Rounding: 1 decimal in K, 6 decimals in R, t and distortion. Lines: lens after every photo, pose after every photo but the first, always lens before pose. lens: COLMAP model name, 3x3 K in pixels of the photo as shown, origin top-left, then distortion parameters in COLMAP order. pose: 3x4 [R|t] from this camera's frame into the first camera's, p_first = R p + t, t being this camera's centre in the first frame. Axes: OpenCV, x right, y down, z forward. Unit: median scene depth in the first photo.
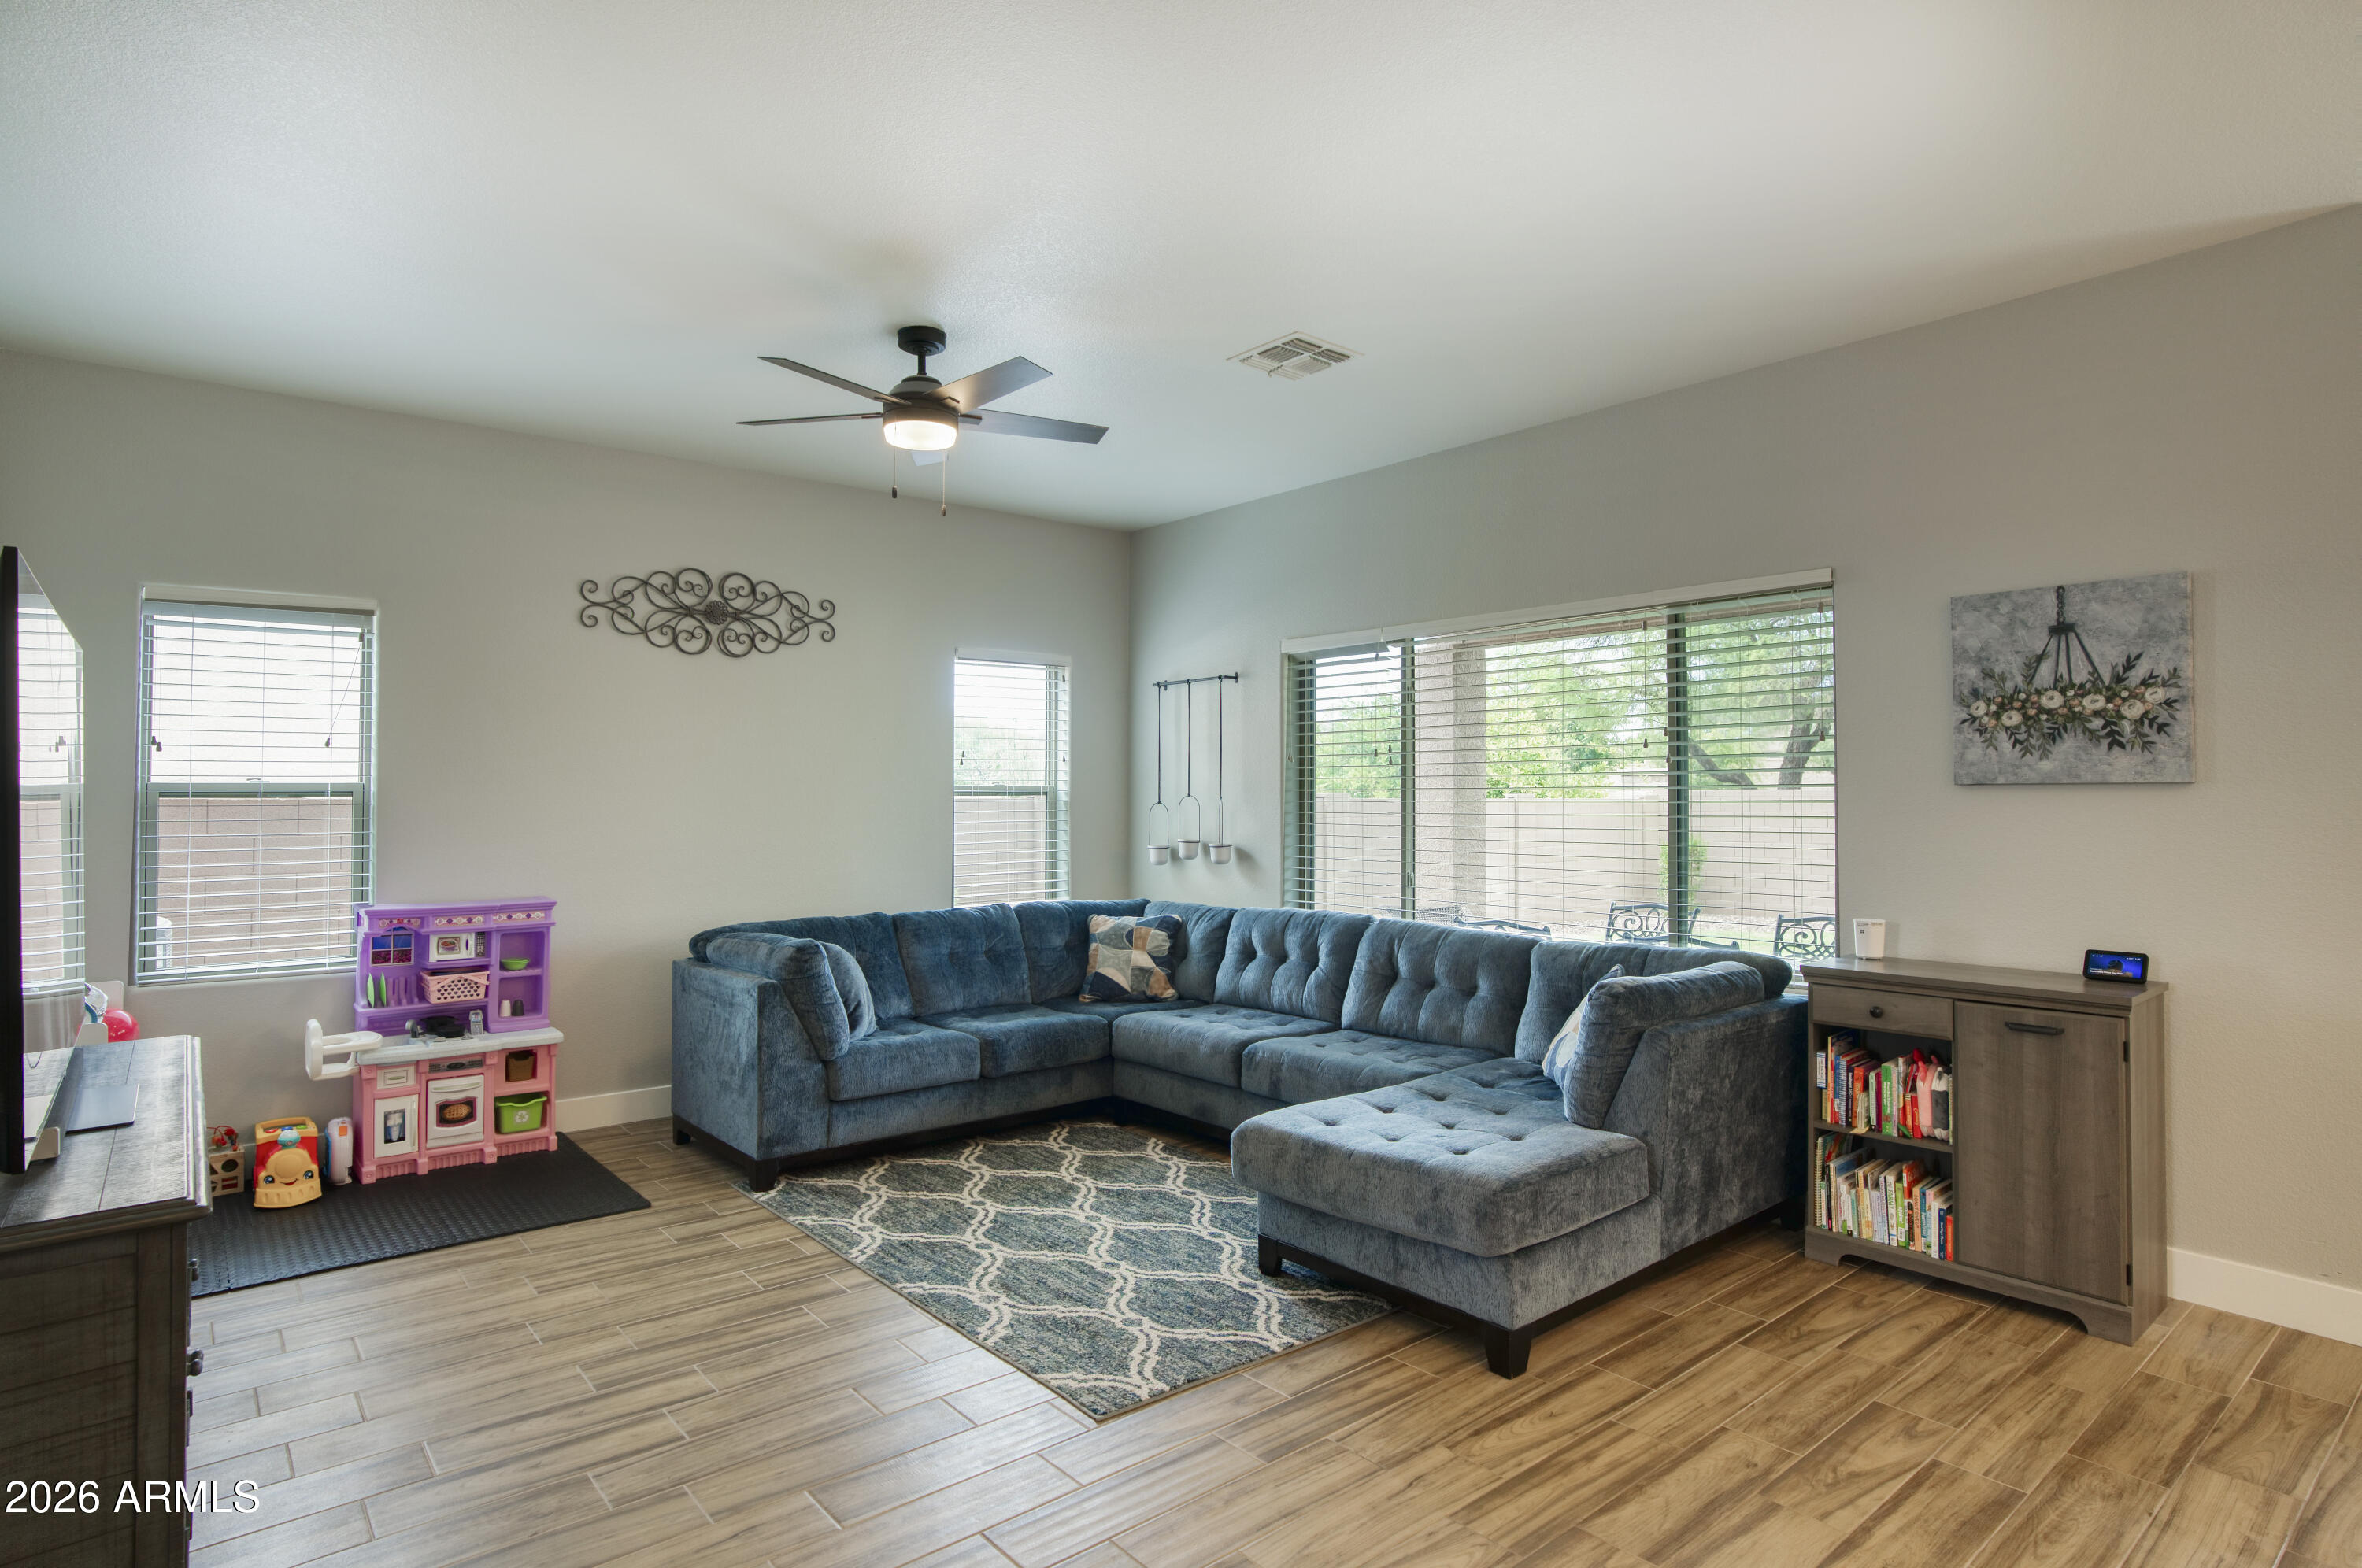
lens RADIAL K [[1275.2, 0, 1187.3], [0, 1275.2, 803.7], [0, 0, 1]] dist [-0.050755, 0.001067]
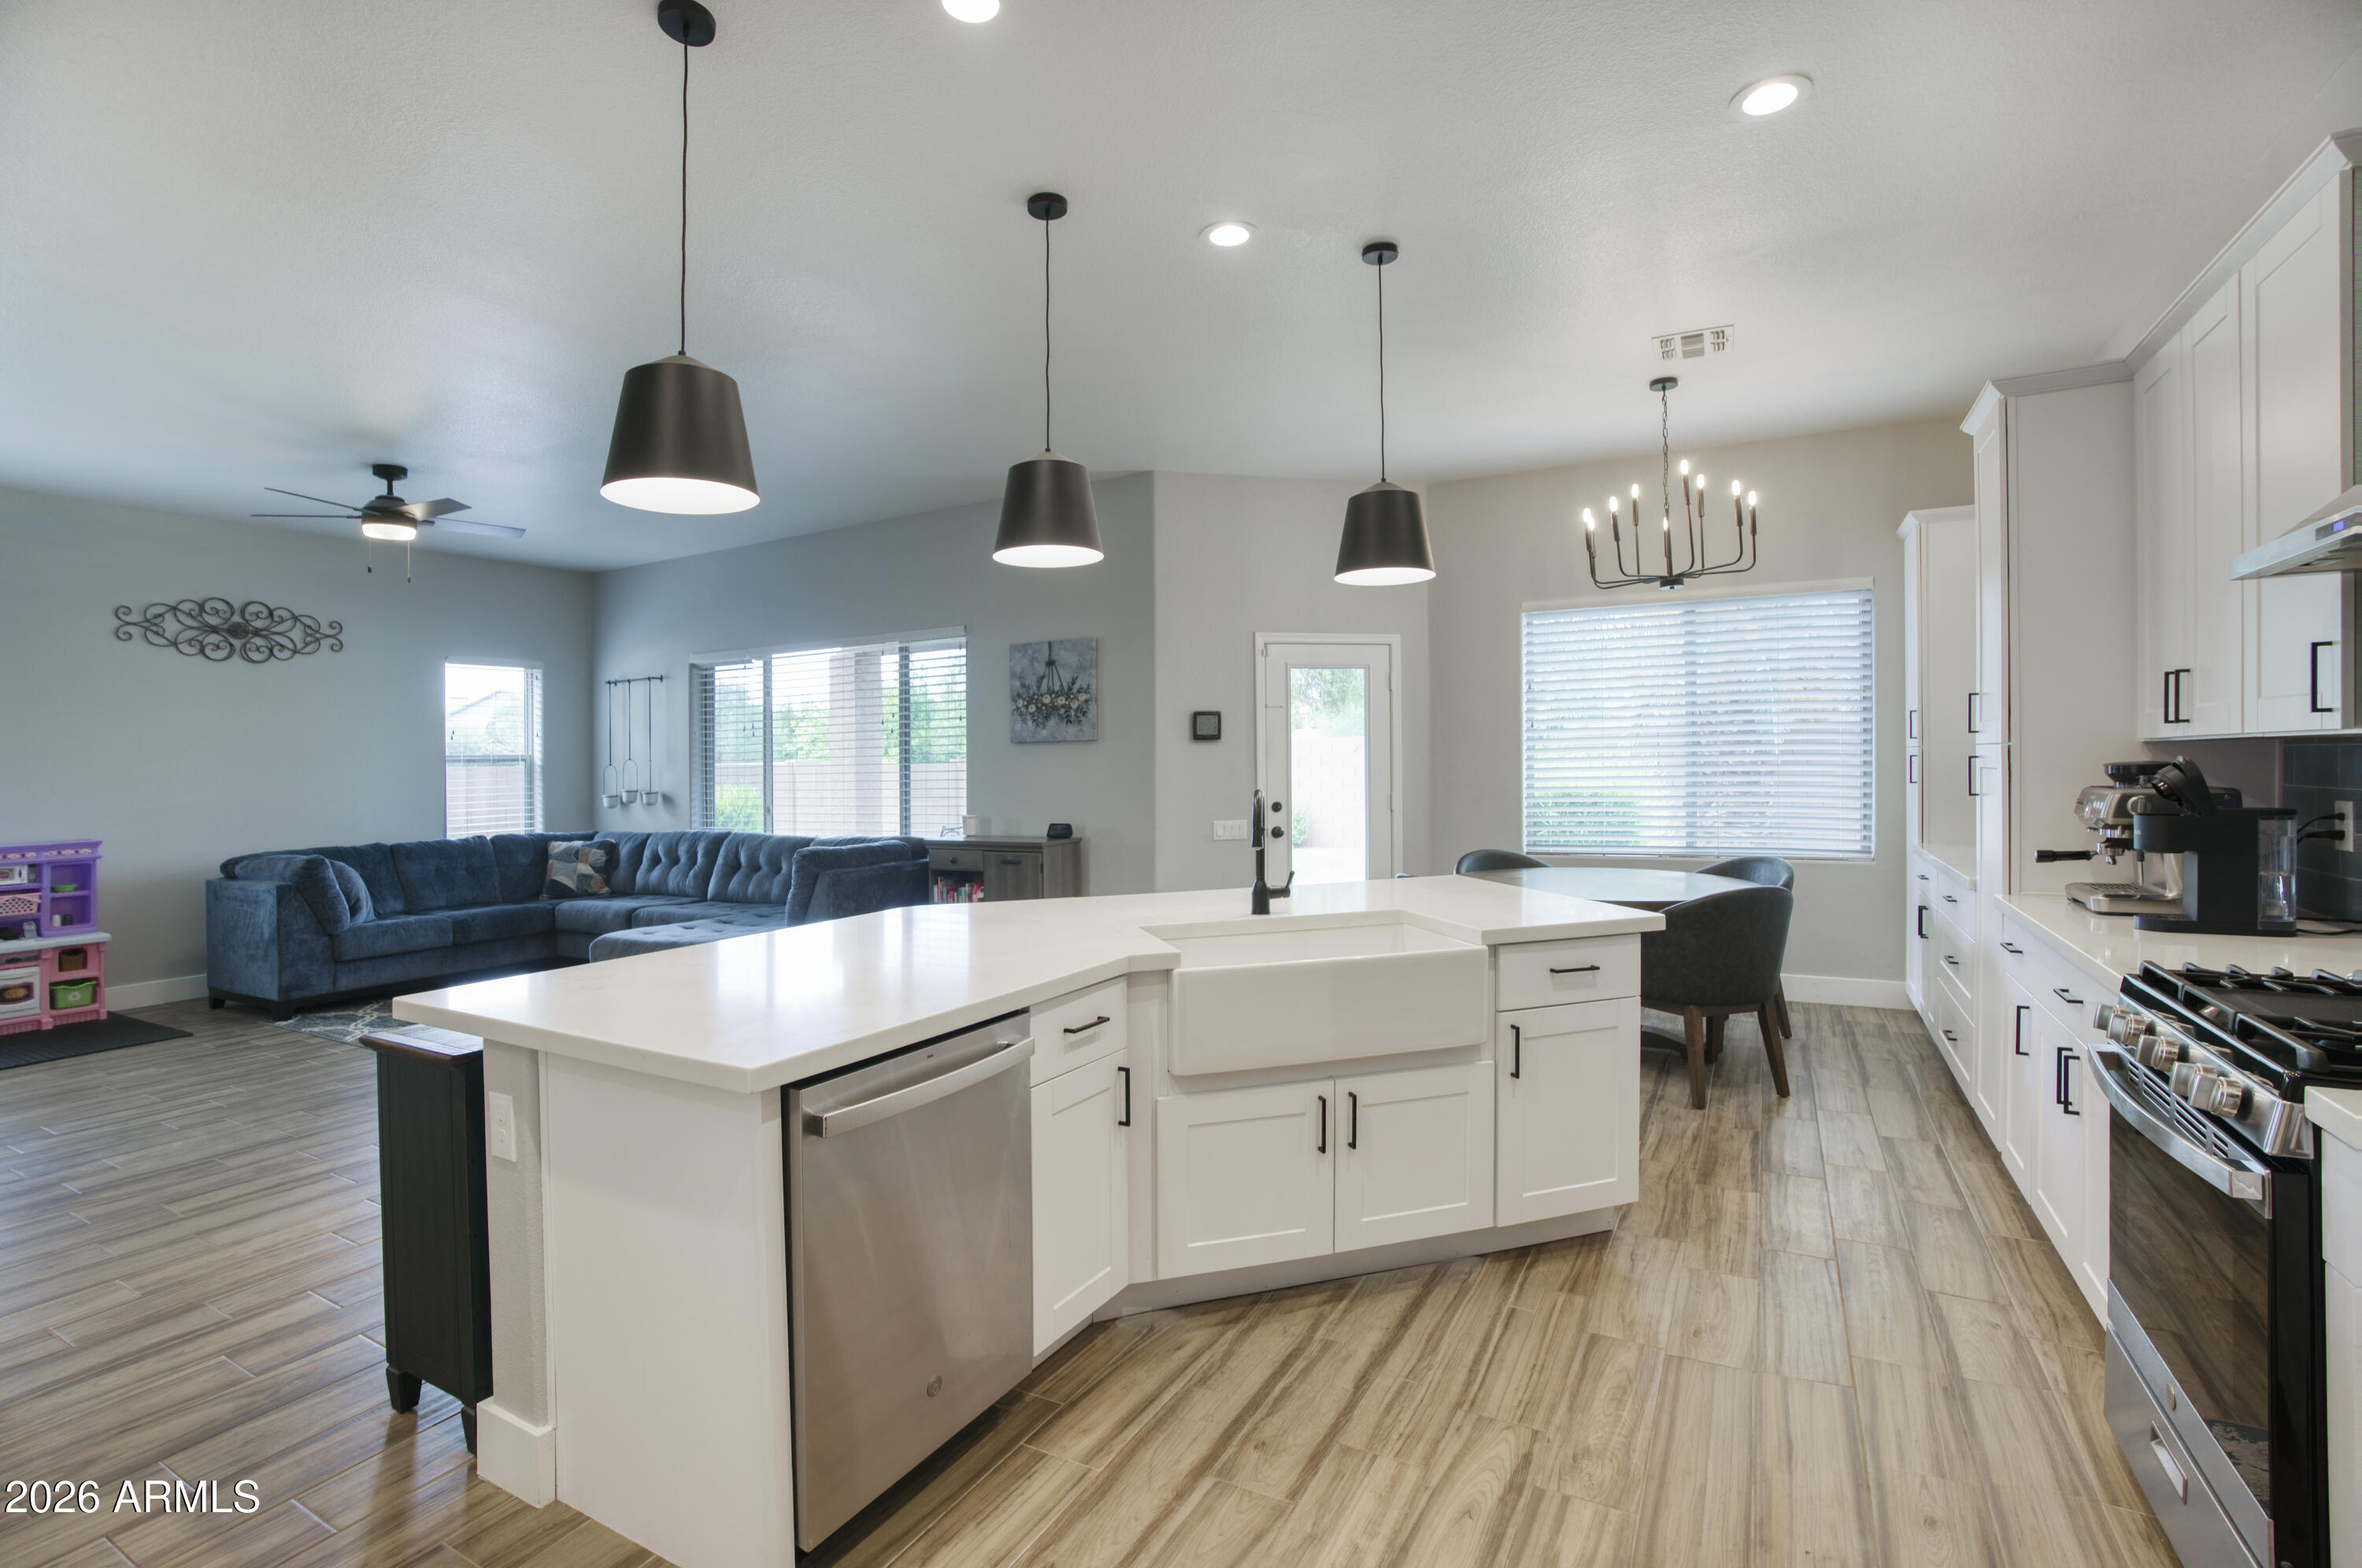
lens RADIAL K [[1089.7, 0, 1130.5], [0, 1089.7, 771.0], [0, 0, 1]] dist [-0.029801, 0.010950]
pose [[0.944611, -0.019022, 0.327641, 0.191146], [0.019588, 0.999807, 0.001573, 0.022311], [-0.327607, 0.004932, 0.944801, -0.504658]]
